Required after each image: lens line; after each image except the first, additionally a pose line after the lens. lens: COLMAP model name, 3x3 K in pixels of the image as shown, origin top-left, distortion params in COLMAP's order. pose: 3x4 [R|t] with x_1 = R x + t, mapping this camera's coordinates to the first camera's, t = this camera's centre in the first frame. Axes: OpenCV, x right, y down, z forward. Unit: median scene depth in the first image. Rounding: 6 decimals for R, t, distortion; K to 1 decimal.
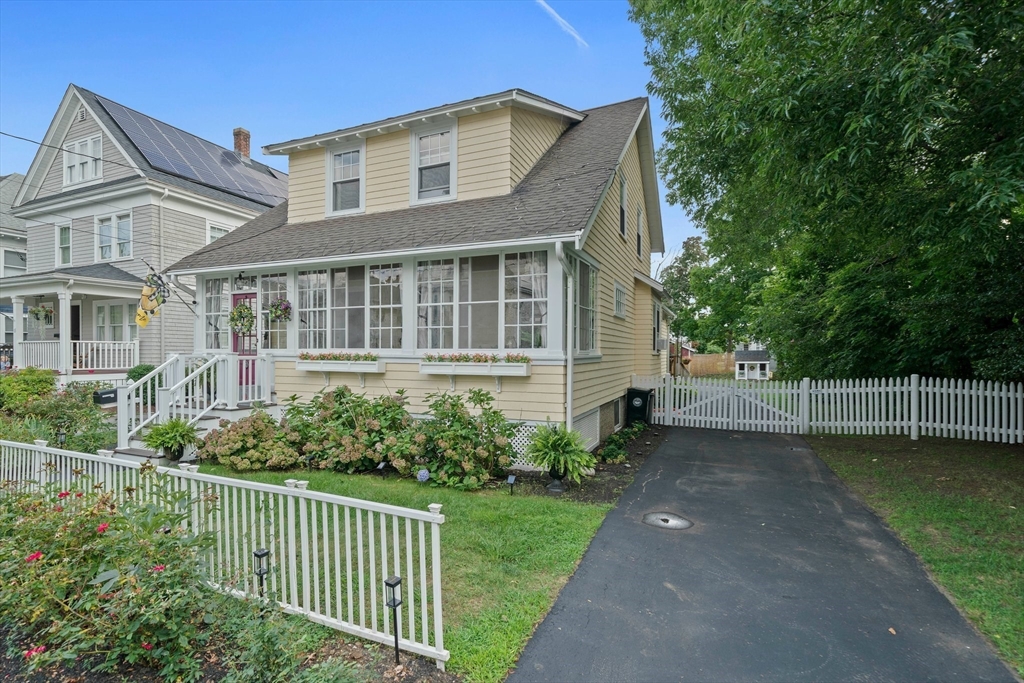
lens RADIAL K [[476.7, 0, 518.7], [0, 476.7, 356.8], [0, 0, 1]] dist [-0.002773, 0.000063]
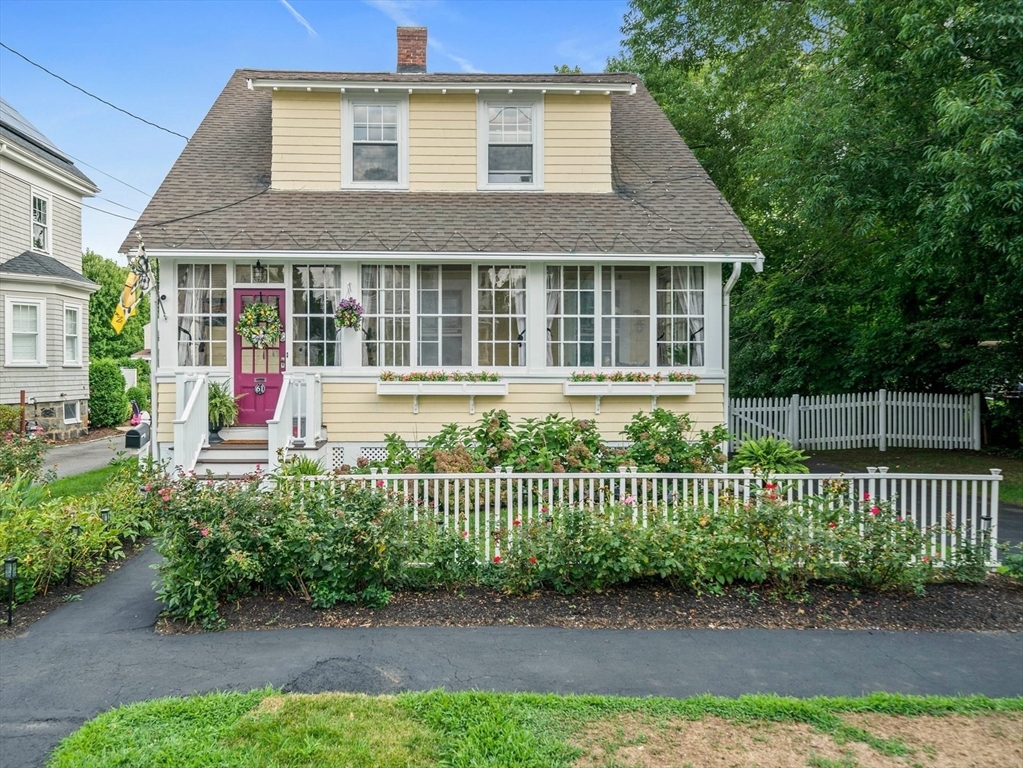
lens RADIAL K [[722.2, 0, 504.9], [0, 722.2, 379.3], [0, 0, 1]] dist [0.030864, 0.002616]
pose [[0.908716, -0.009308, 0.417311, -0.725009], [0.006454, 0.999945, 0.008251, -0.004651], [-0.417365, -0.004804, 0.908726, -0.142050]]
